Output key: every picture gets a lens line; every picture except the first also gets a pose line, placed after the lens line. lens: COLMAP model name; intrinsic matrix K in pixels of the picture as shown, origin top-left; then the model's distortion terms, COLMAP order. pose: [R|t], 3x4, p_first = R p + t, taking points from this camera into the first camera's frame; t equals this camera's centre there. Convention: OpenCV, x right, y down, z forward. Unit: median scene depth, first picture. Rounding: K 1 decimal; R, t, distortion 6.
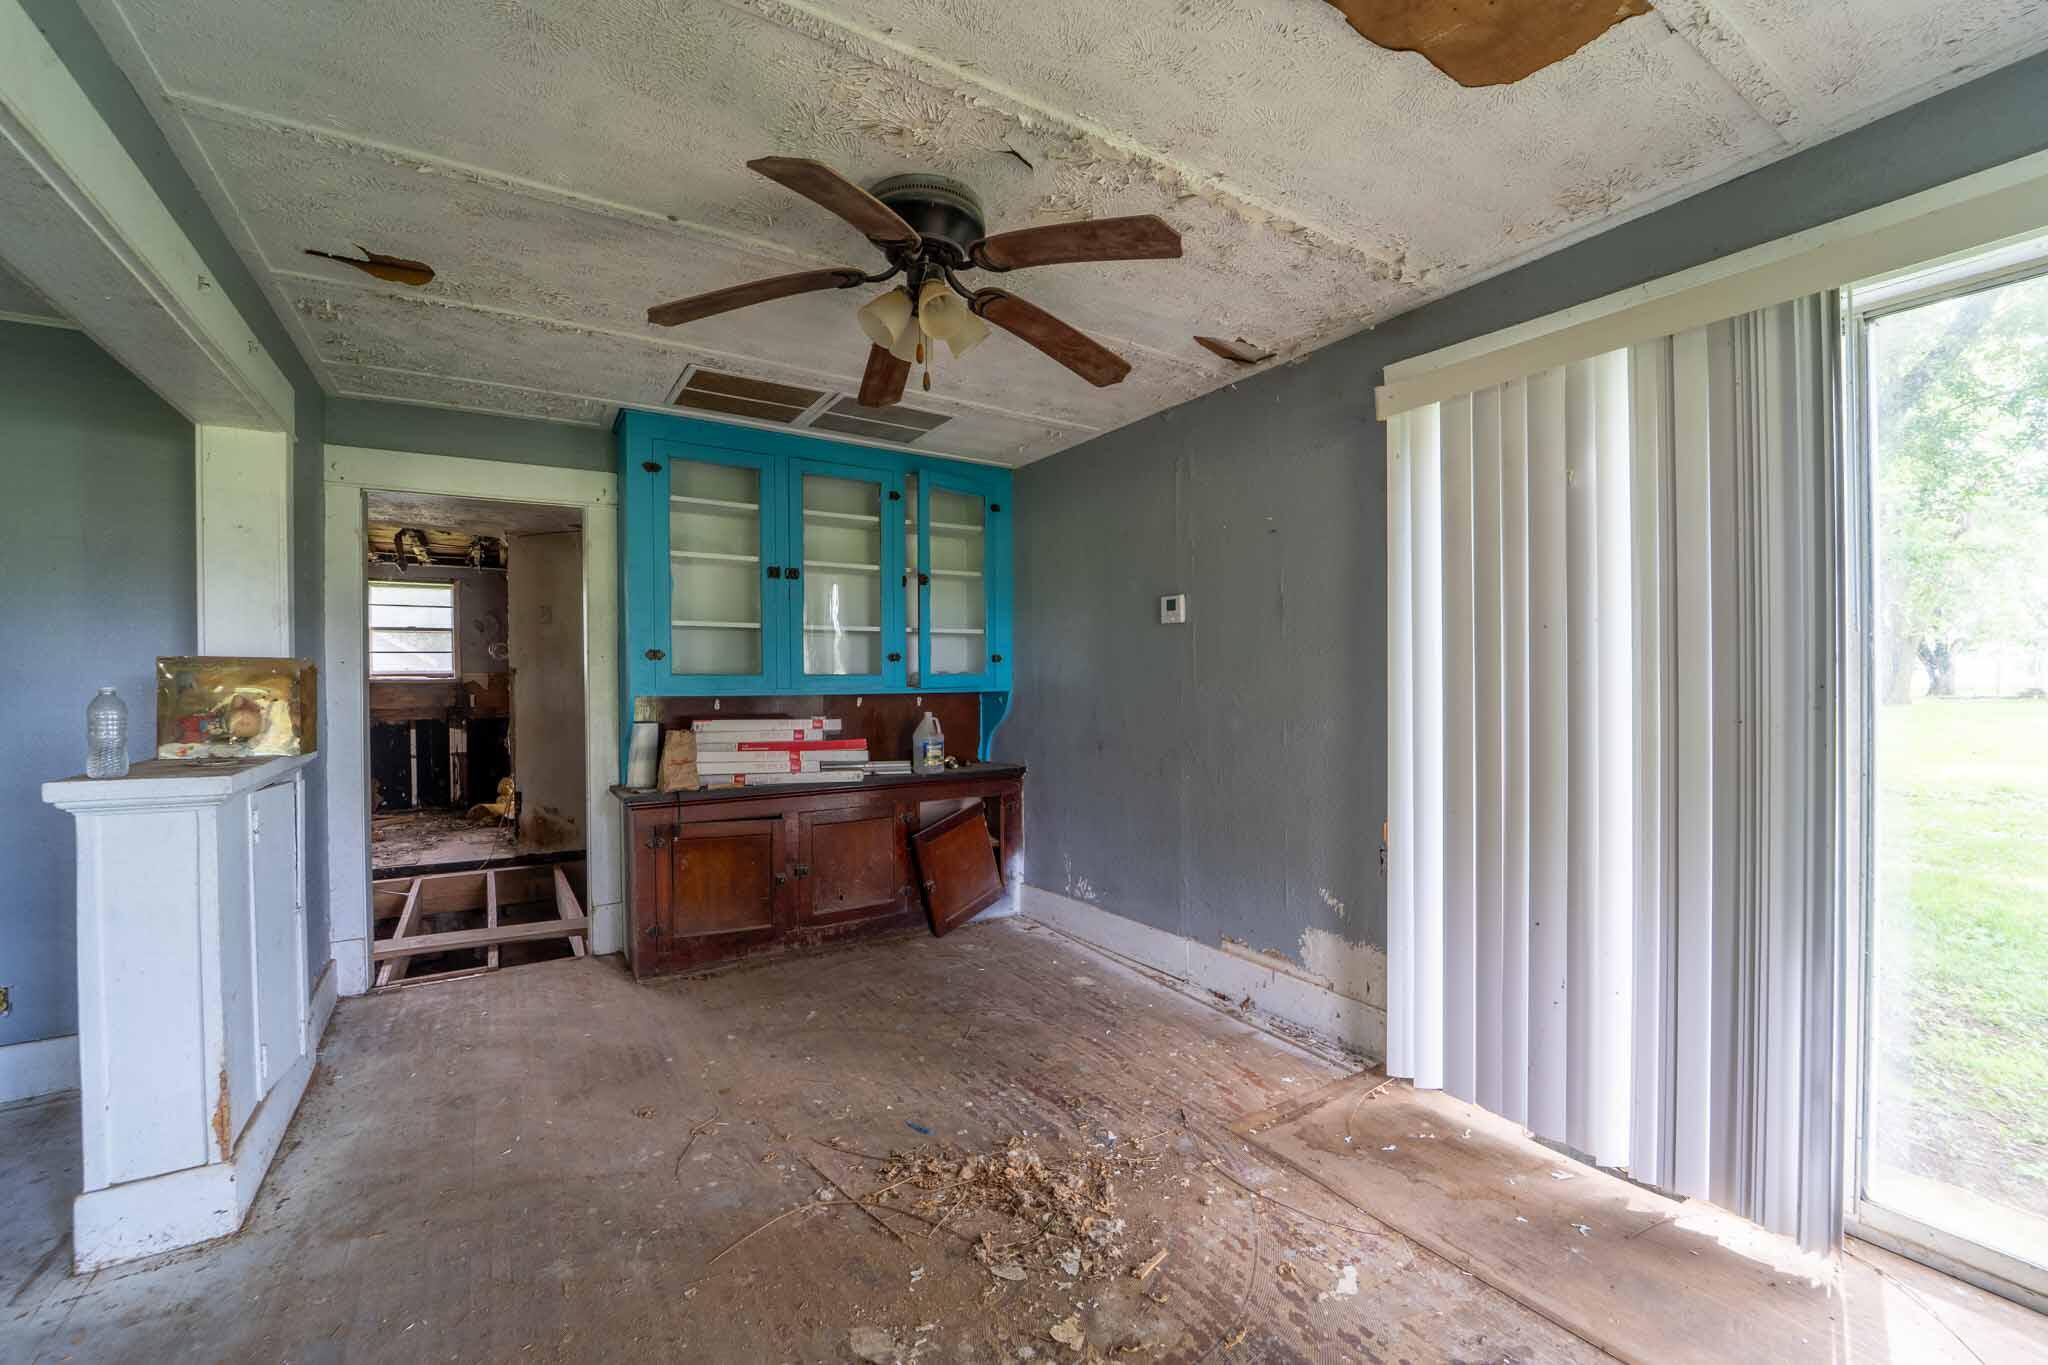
lens RADIAL K [[833.4, 0, 1024.0], [0, 833.4, 682.5], [0, 0, 1]] dist [-0.022293, 0.000004]
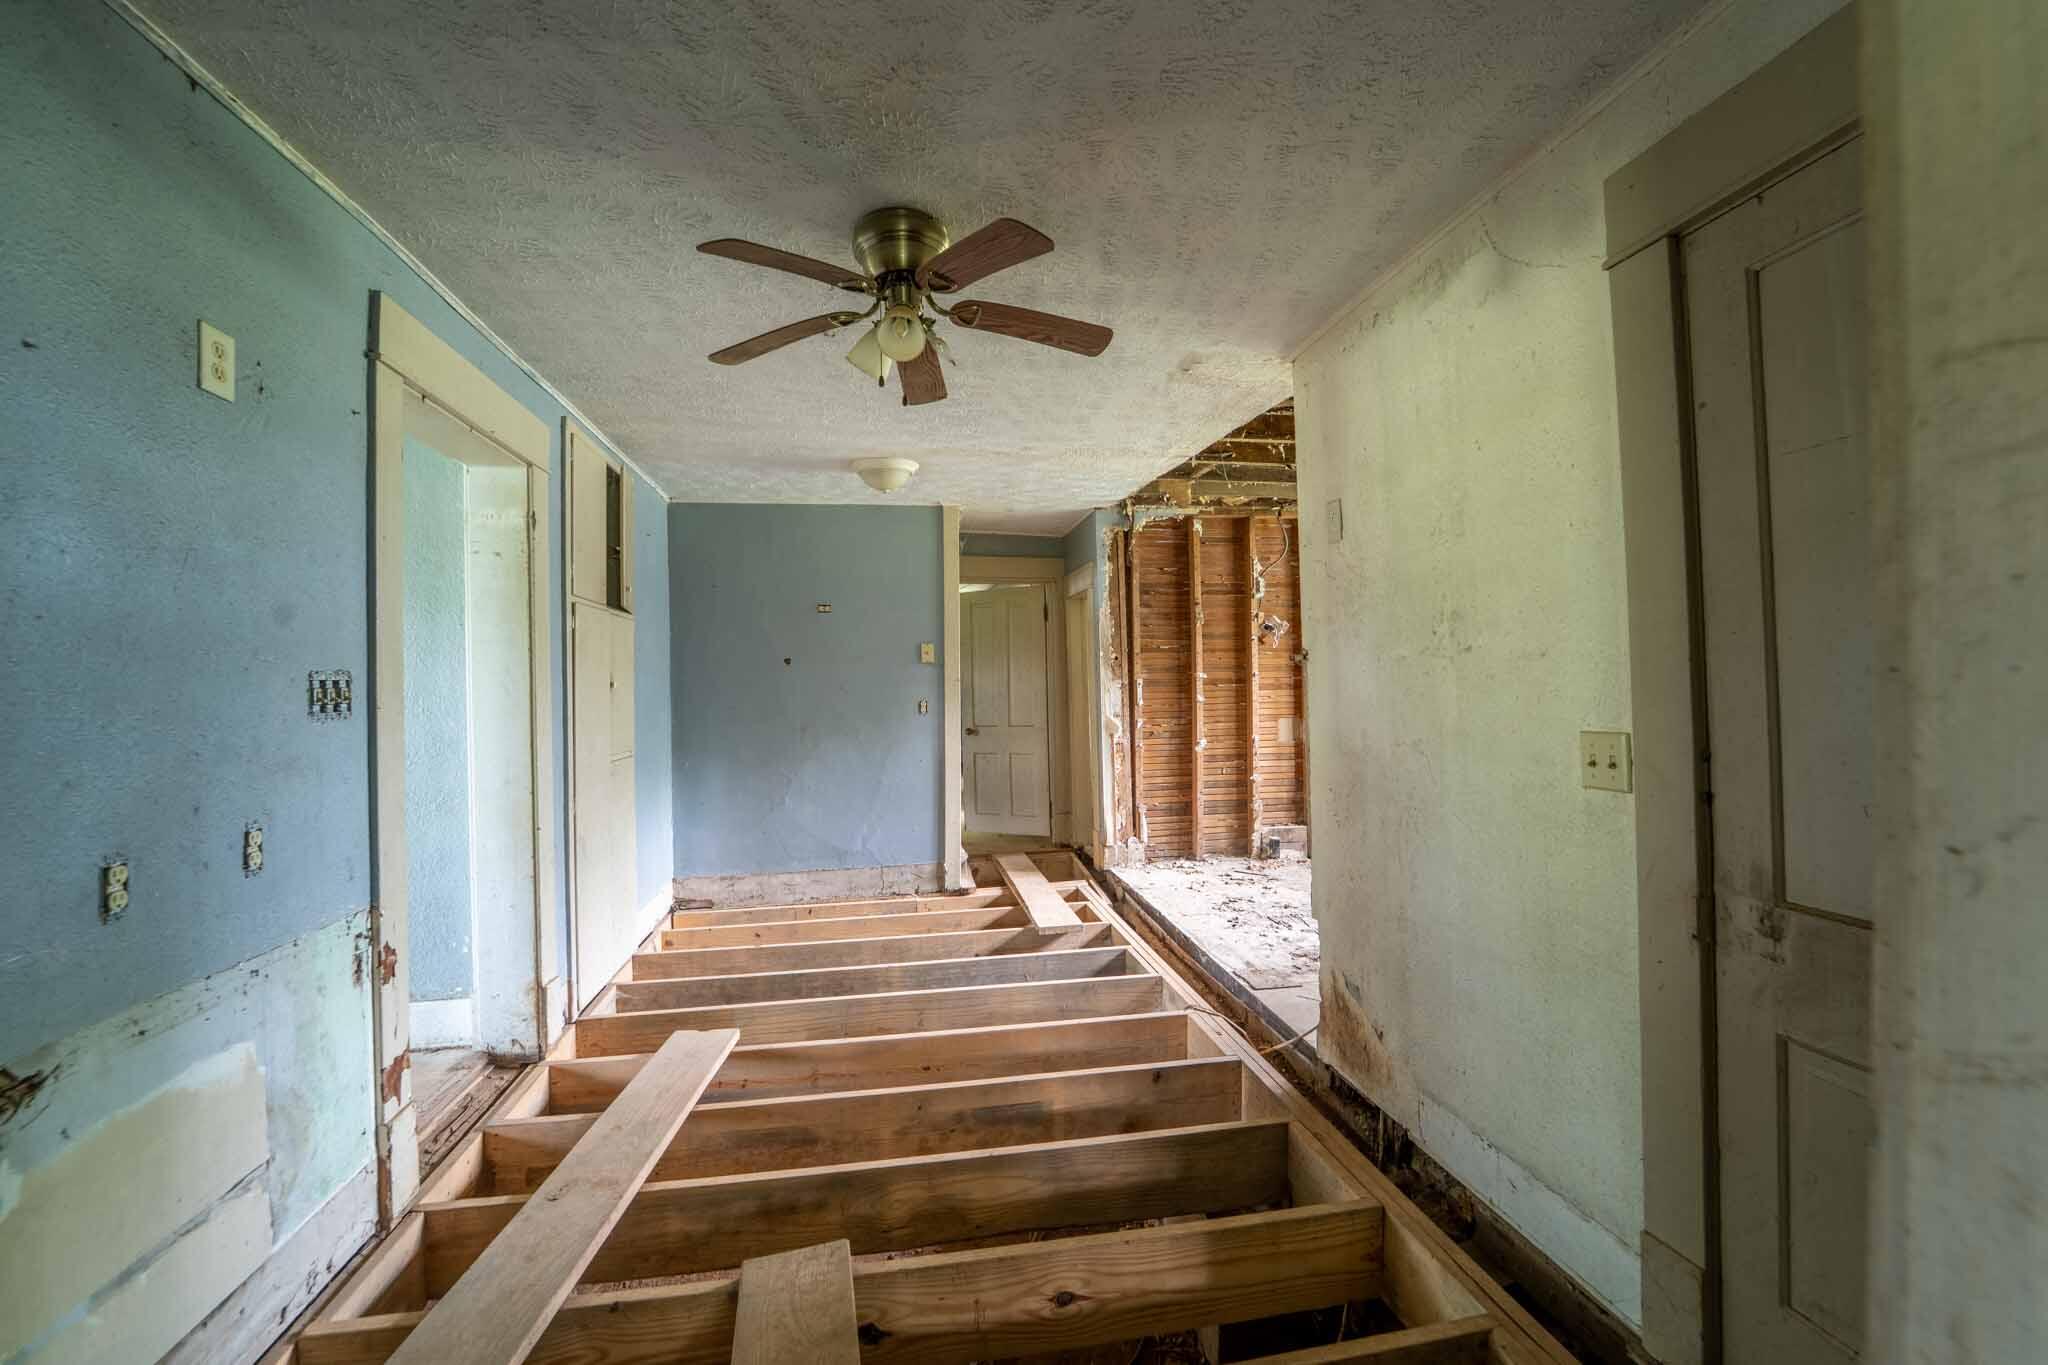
lens RADIAL K [[833.4, 0, 1024.0], [0, 833.4, 682.5], [0, 0, 1]] dist [-0.022293, 0.000004]
pose [[-0.379225, 0.013248, -0.925210, -0.098458], [0.012315, 0.999881, 0.009269, -0.003672], [0.925222, -0.007879, -0.379343, 0.787006]]
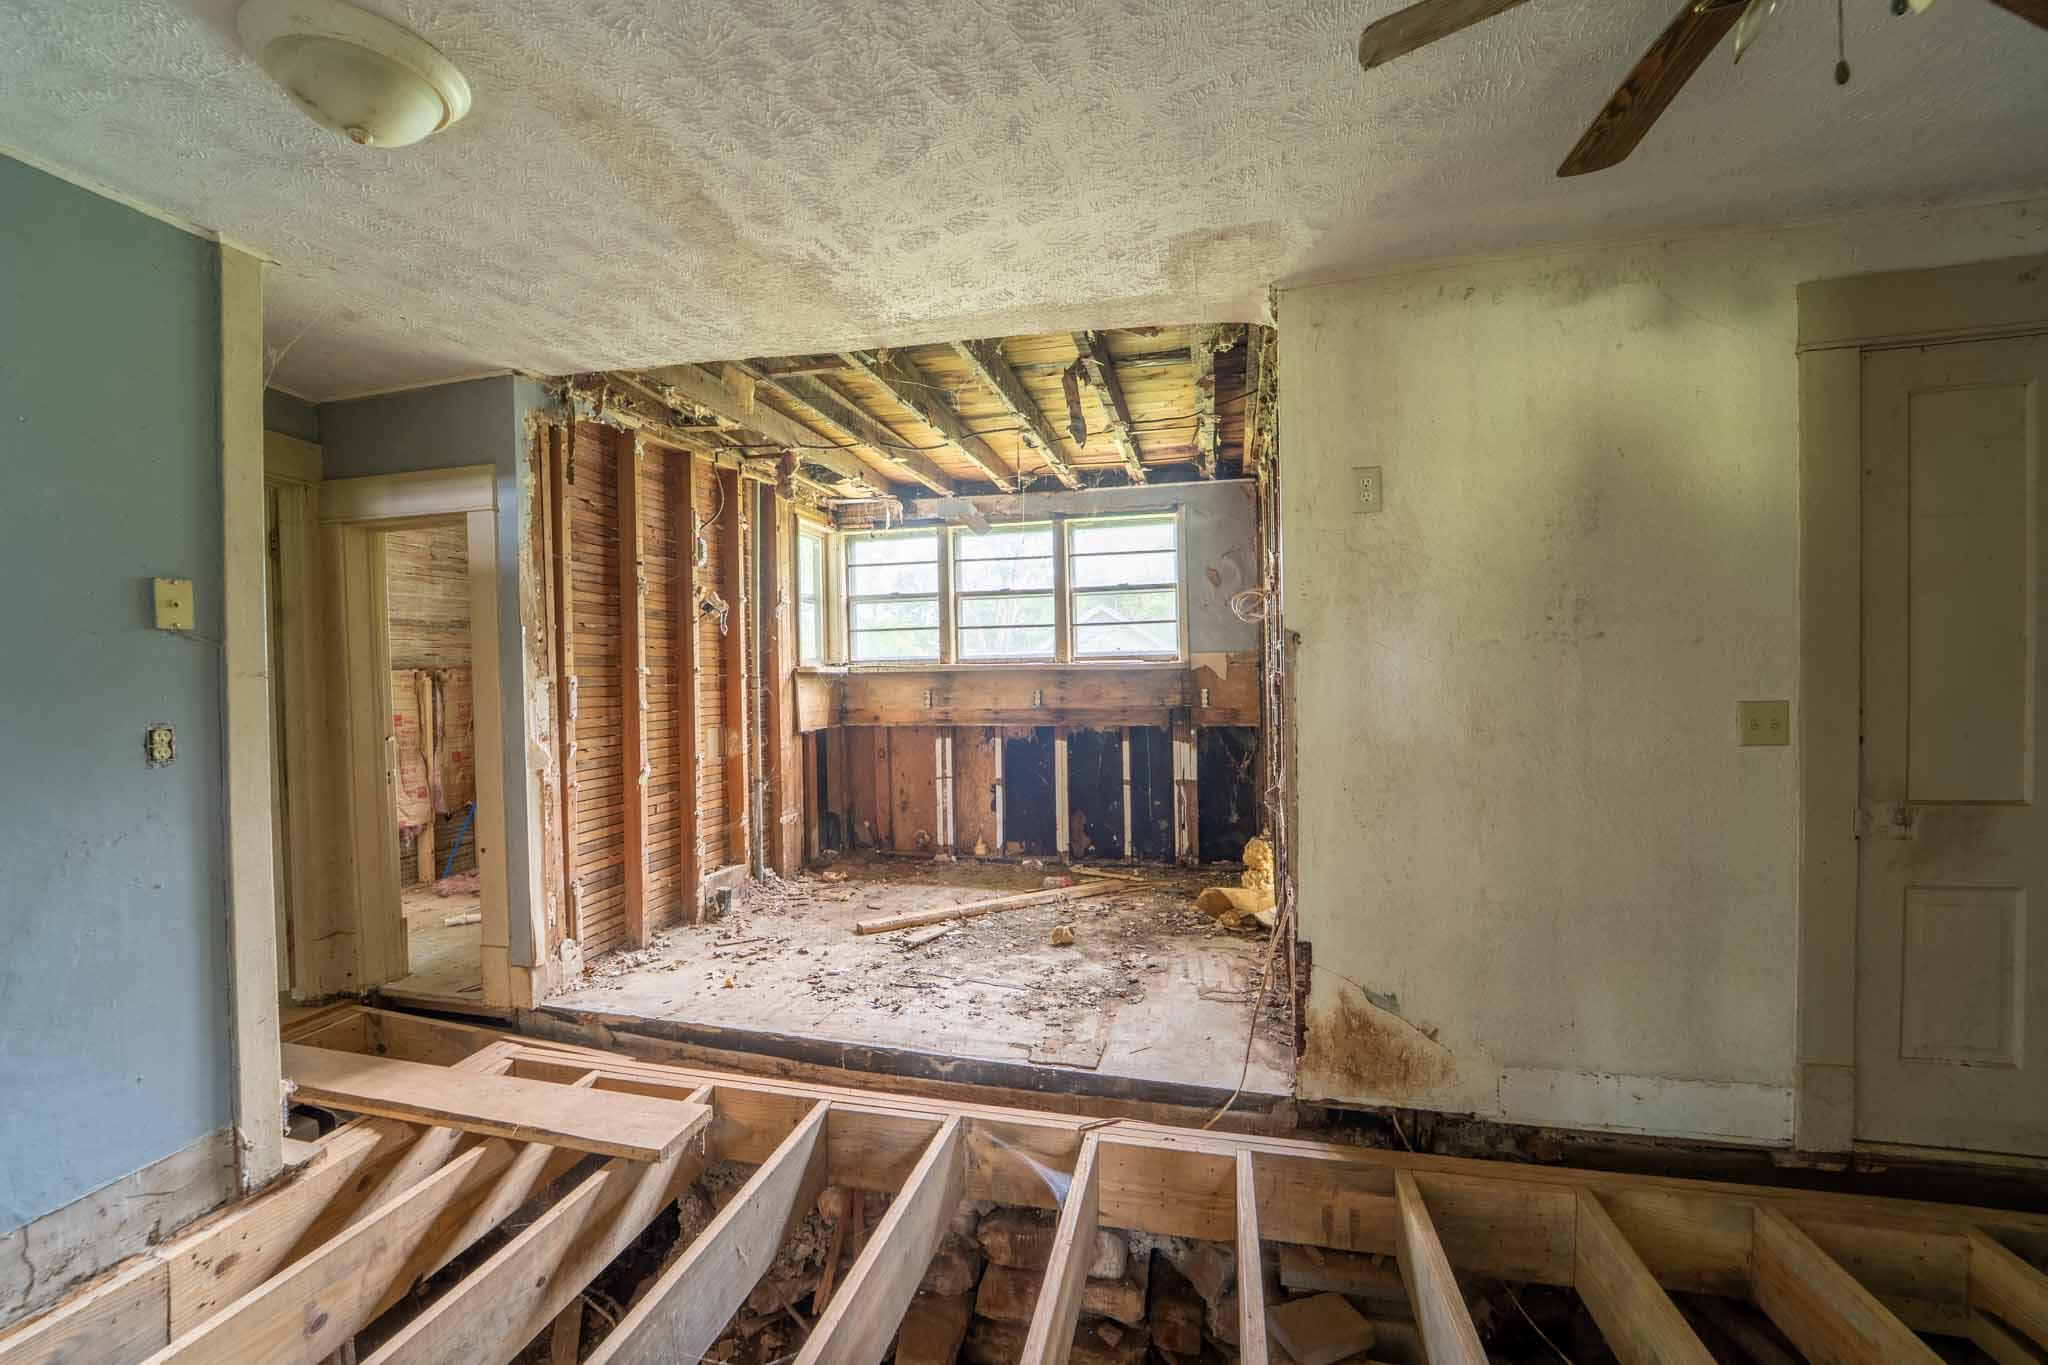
lens RADIAL K [[833.4, 0, 1024.0], [0, 833.4, 682.5], [0, 0, 1]] dist [-0.022293, 0.000004]
pose [[0.694365, 0.003906, -0.719612, -0.321565], [0.008696, 0.999867, 0.013819, 0.000717], [0.719570, -0.015853, 0.694239, 0.481741]]
